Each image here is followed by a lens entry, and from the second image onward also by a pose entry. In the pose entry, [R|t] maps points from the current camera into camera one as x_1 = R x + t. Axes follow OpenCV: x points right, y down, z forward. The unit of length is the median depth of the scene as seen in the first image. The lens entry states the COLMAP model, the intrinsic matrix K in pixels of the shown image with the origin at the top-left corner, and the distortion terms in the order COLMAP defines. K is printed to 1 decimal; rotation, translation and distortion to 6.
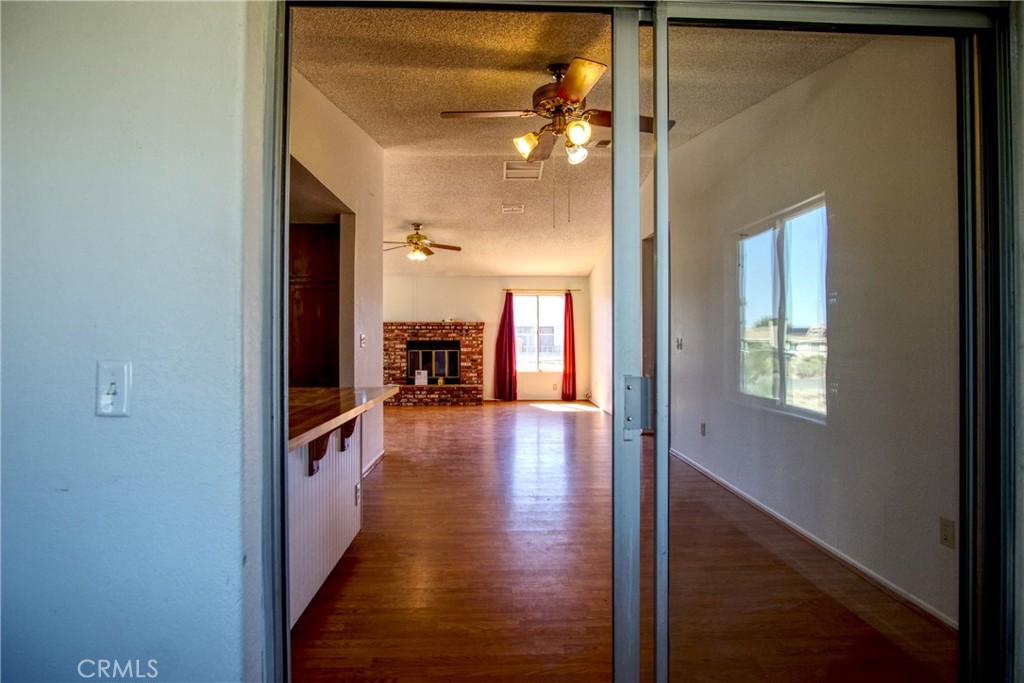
lens RADIAL K [[548.6, 0, 516.5], [0, 548.6, 333.2], [0, 0, 1]] dist [-0.023598, 0.000586]
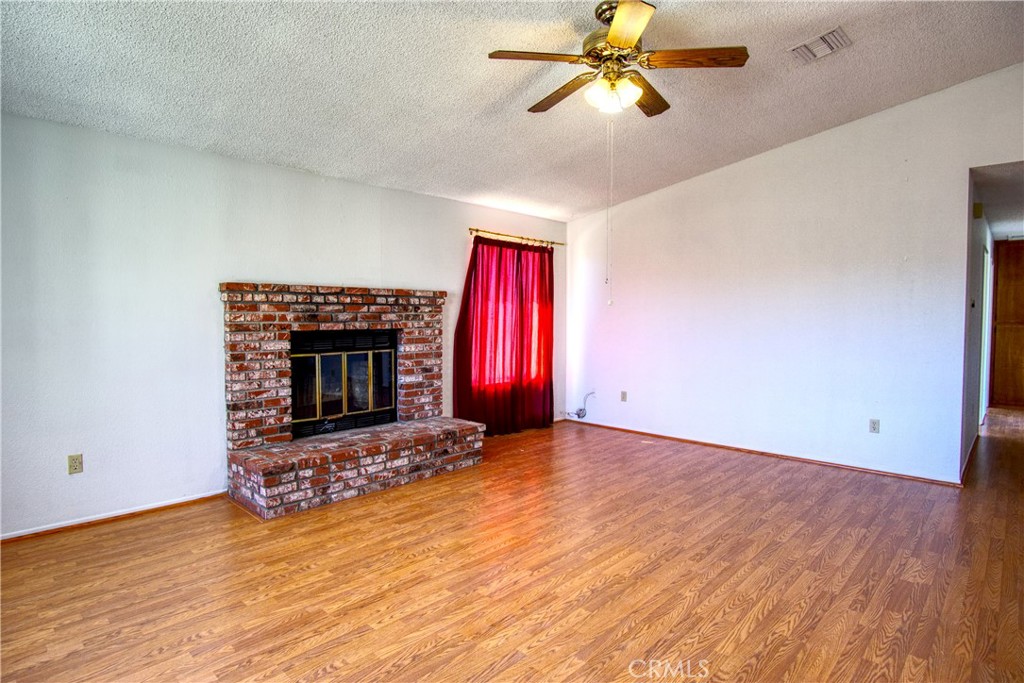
lens RADIAL K [[548.6, 0, 514.3], [0, 548.6, 330.9], [0, 0, 1]] dist [-0.023598, 0.000586]
pose [[0.715147, -0.017178, 0.698763, -0.361052], [-0.011653, 0.999266, 0.036492, -0.002950], [-0.698877, -0.034240, 0.714422, 0.605674]]
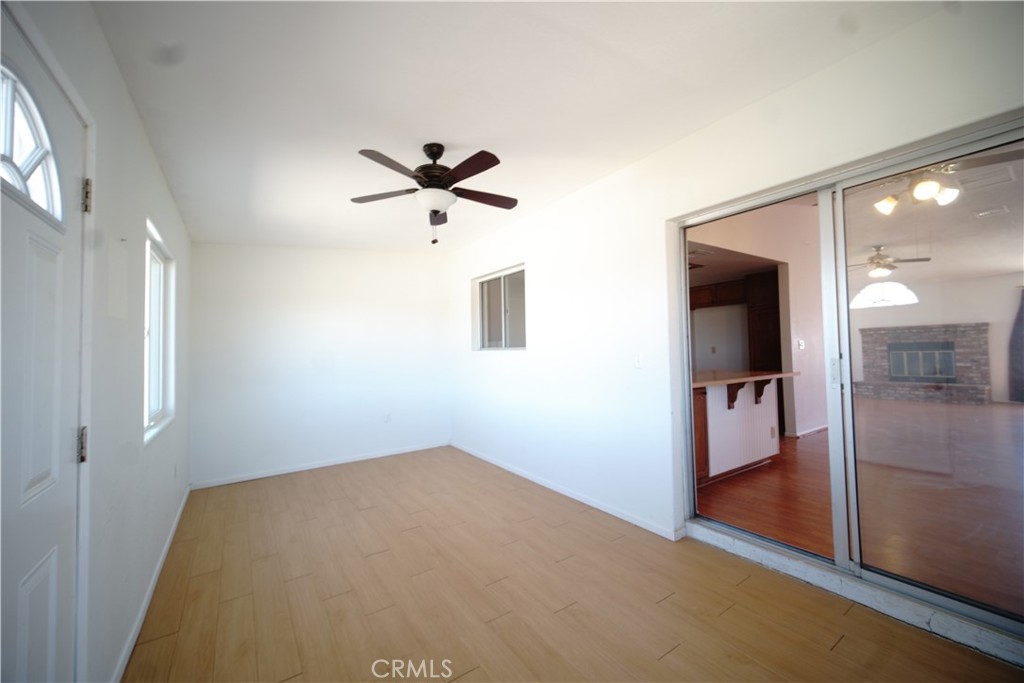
lens RADIAL K [[410.6, 0, 515.8], [0, 410.6, 338.3], [0, 0, 1]] dist [0.000773, 0.000616]
pose [[0.527292, -0.039244, -0.848777, 0.121951], [0.032573, 0.999132, -0.025960, 0.000271], [0.849060, -0.013958, 0.528113, -0.119813]]
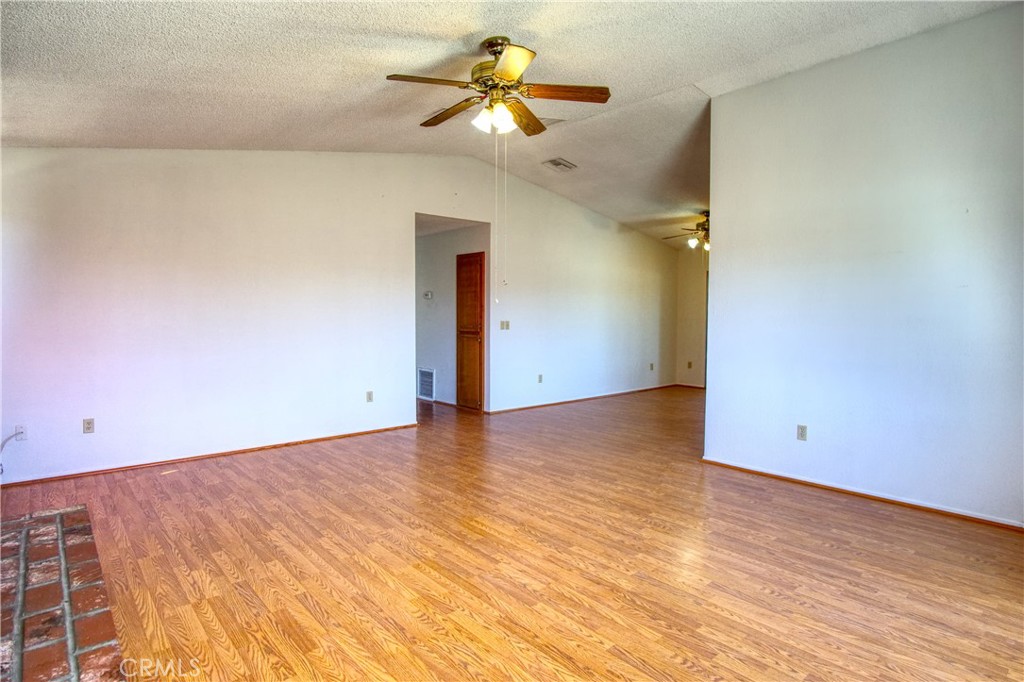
lens RADIAL K [[548.6, 0, 509.6], [0, 548.6, 340.9], [0, 0, 1]] dist [-0.023598, 0.000586]
pose [[-0.628231, -0.043204, 0.776826, -0.382777], [-0.014953, 0.998943, 0.043465, 0.000969], [-0.777883, 0.015690, -0.628213, 0.968426]]
